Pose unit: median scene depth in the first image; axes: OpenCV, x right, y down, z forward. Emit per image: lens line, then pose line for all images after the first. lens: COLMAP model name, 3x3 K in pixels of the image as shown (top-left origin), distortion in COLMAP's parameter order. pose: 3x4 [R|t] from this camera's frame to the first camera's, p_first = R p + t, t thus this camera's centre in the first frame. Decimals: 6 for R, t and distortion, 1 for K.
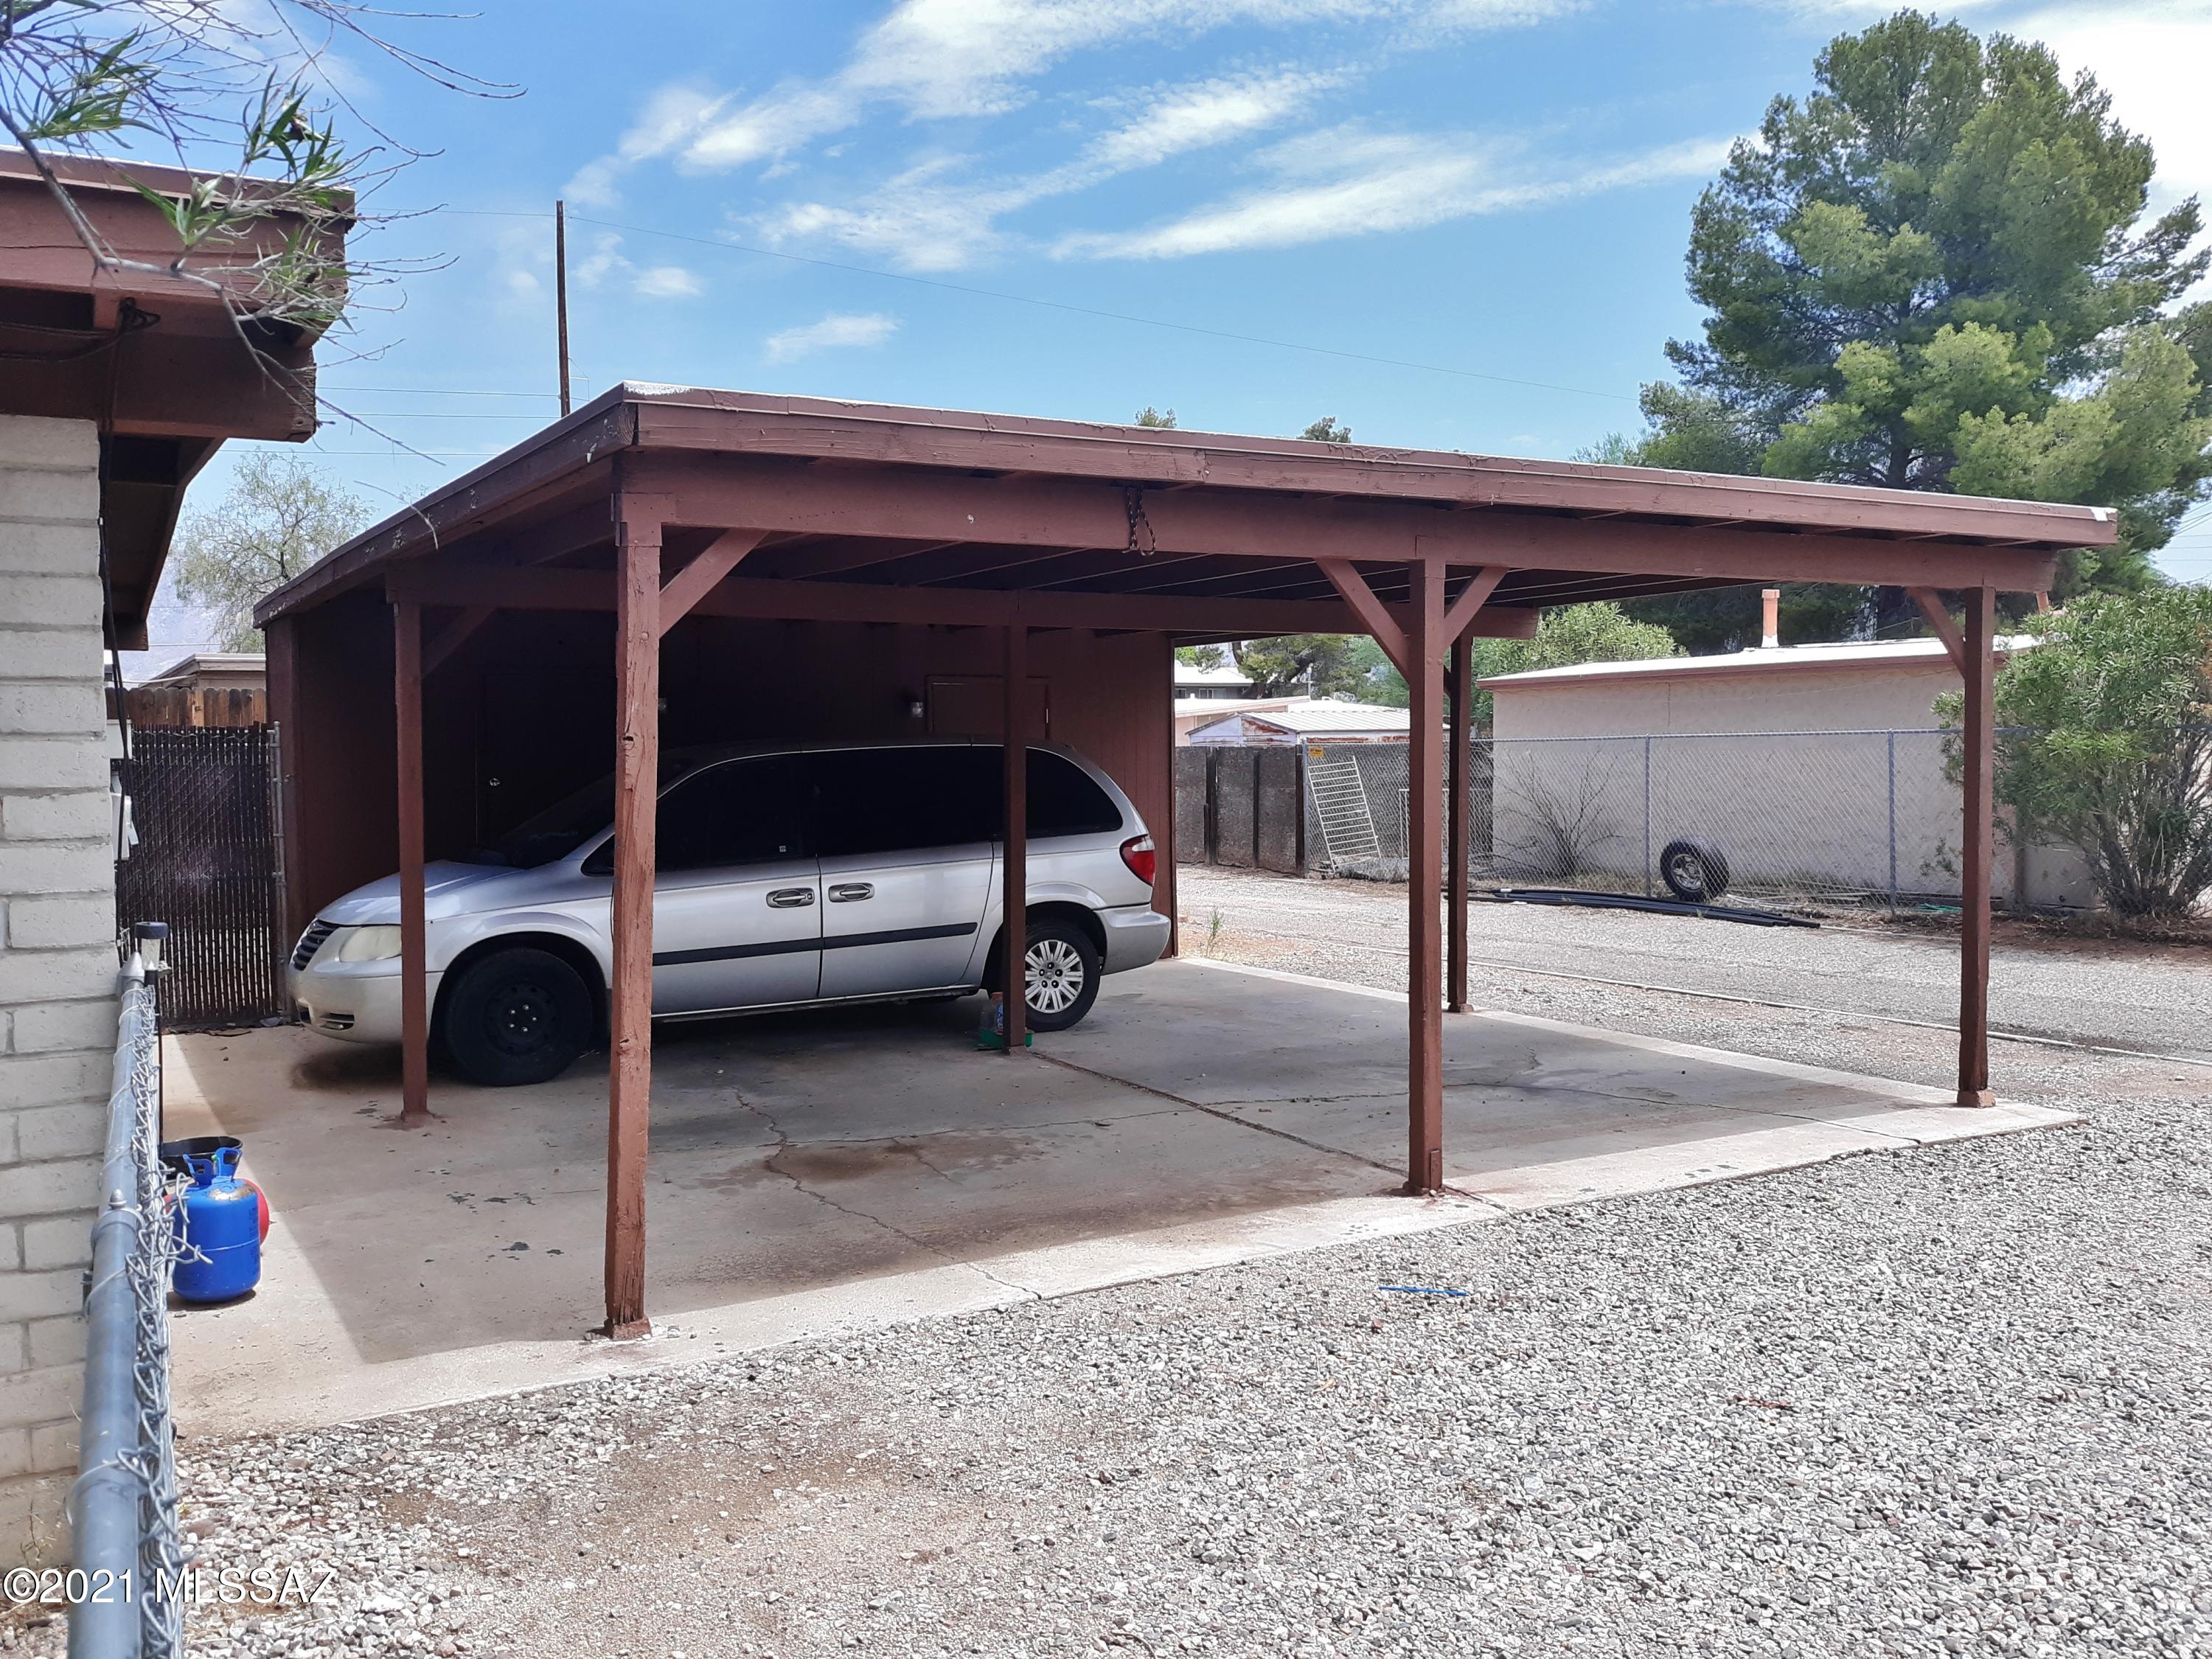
lens RADIAL K [[1840.2, 0, 1105.5], [0, 1840.2, 876.2], [0, 0, 1]] dist [0.071527, -0.161852]
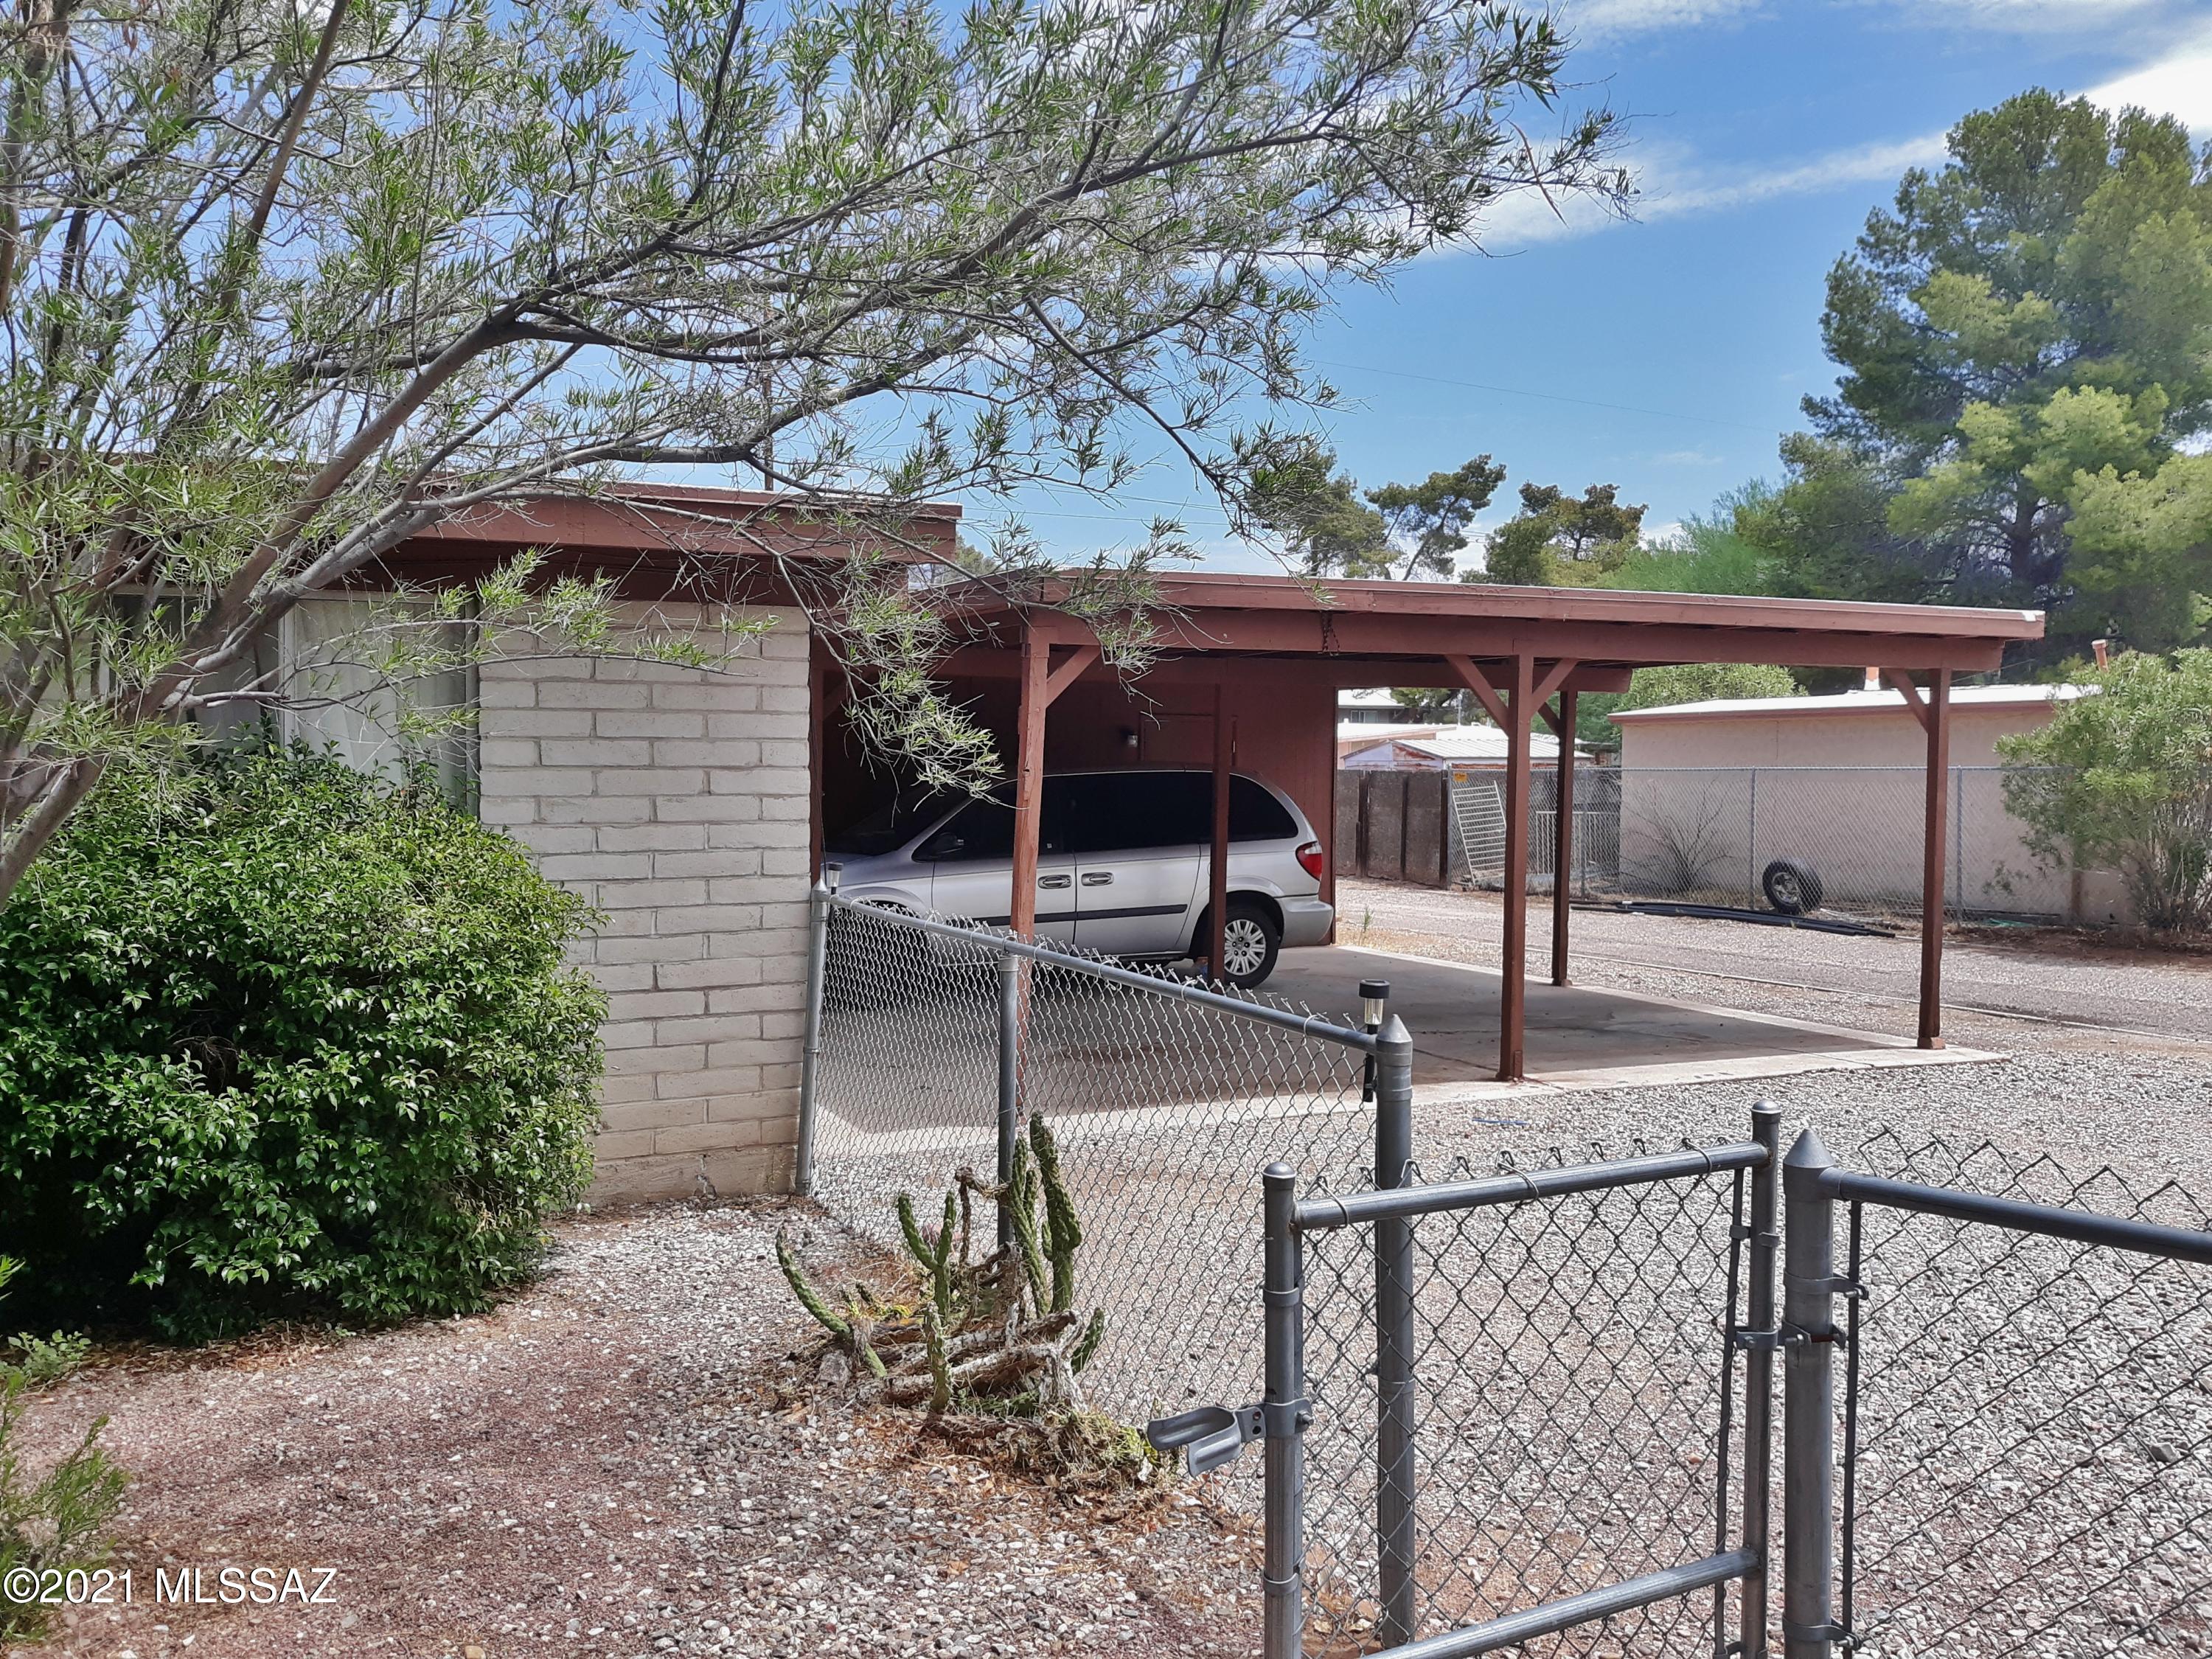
lens RADIAL K [[1840.2, 0, 1105.5], [0, 1840.2, 876.2], [0, 0, 1]] dist [0.071527, -0.161852]
pose [[0.996619, 0.020277, -0.079620, -0.010193], [-0.021029, 0.999742, -0.008621, 0.007618], [0.079424, 0.010266, 0.996788, -0.144626]]
